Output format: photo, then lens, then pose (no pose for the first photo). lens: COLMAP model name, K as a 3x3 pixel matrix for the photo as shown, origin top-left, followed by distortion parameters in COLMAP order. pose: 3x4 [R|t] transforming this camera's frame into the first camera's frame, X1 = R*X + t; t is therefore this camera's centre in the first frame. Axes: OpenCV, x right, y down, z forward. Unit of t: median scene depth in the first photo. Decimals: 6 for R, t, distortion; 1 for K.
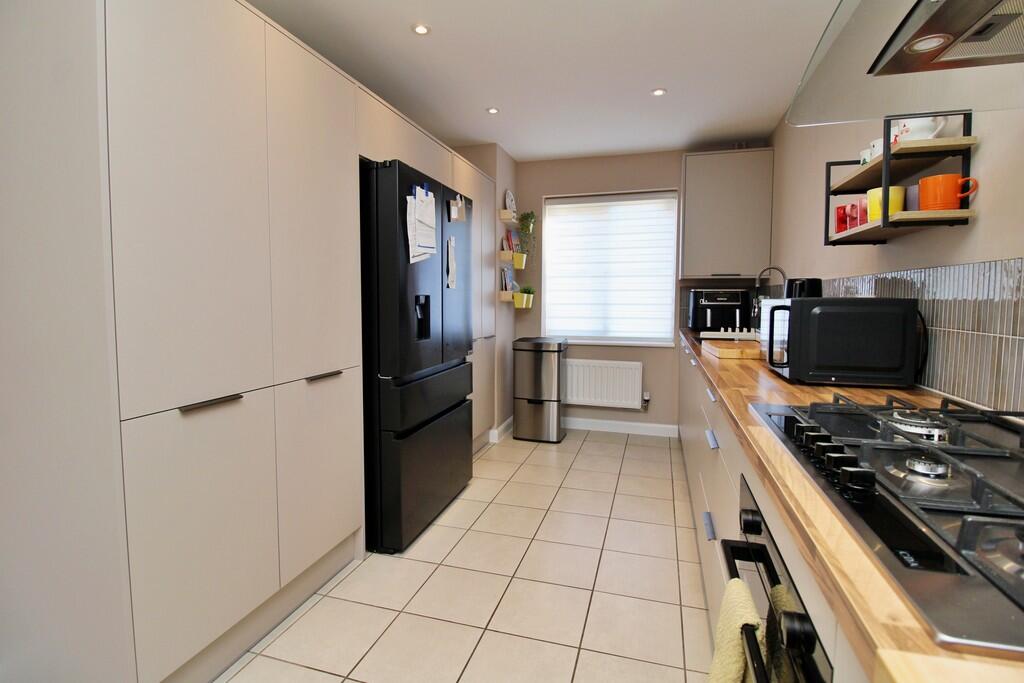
lens RADIAL K [[486.2, 0, 512.3], [0, 486.2, 323.8], [0, 0, 1]] dist [-0.000302, -0.000070]
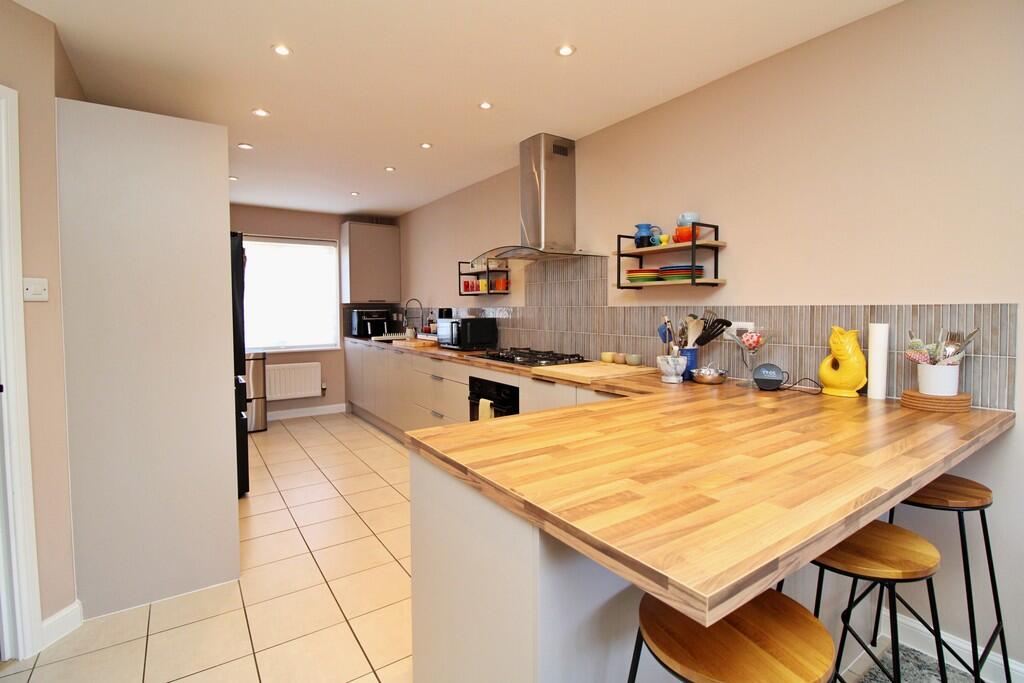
lens RADIAL K [[486.2, 0, 512.3], [0, 486.2, 323.8], [0, 0, 1]] dist [-0.000302, -0.000070]
pose [[0.627537, -0.037153, 0.777700, -0.522945], [0.051621, 0.998648, 0.006054, -0.011719], [-0.776874, 0.036346, 0.628606, -0.346078]]
